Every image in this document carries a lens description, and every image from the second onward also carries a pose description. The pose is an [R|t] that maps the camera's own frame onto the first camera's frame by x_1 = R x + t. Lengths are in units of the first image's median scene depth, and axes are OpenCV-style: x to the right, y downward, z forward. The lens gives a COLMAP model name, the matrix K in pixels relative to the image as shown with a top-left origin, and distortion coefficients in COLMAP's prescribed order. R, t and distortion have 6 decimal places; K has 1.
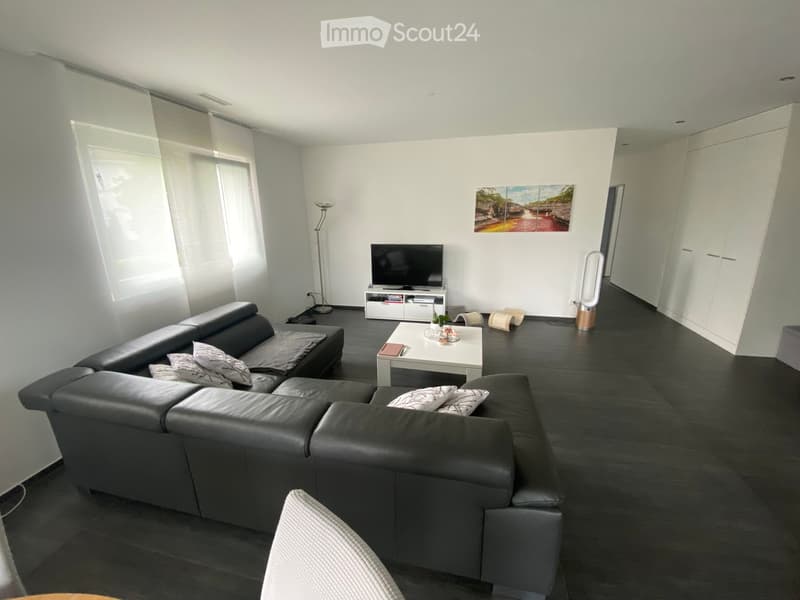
lens RADIAL K [[330.0, 0, 400.1], [0, 330.0, 302.7], [0, 0, 1]] dist [0.032093, -0.029571]
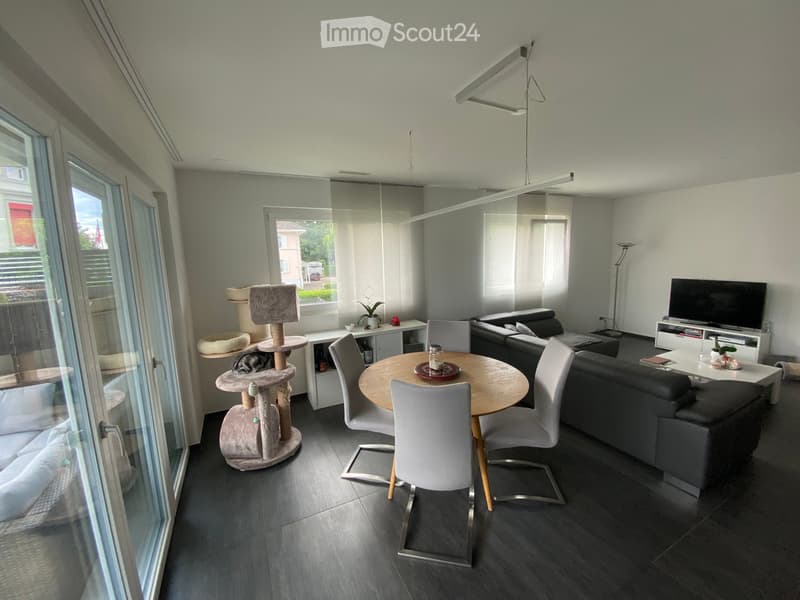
lens RADIAL K [[330.0, 0, 400.1], [0, 330.0, 302.7], [0, 0, 1]] dist [0.032093, -0.029571]
pose [[0.642855, 0.105319, -0.758713, 0.215152], [-0.183004, 0.982936, -0.018614, 0.100702], [0.743806, 0.150814, 0.651159, -0.429945]]
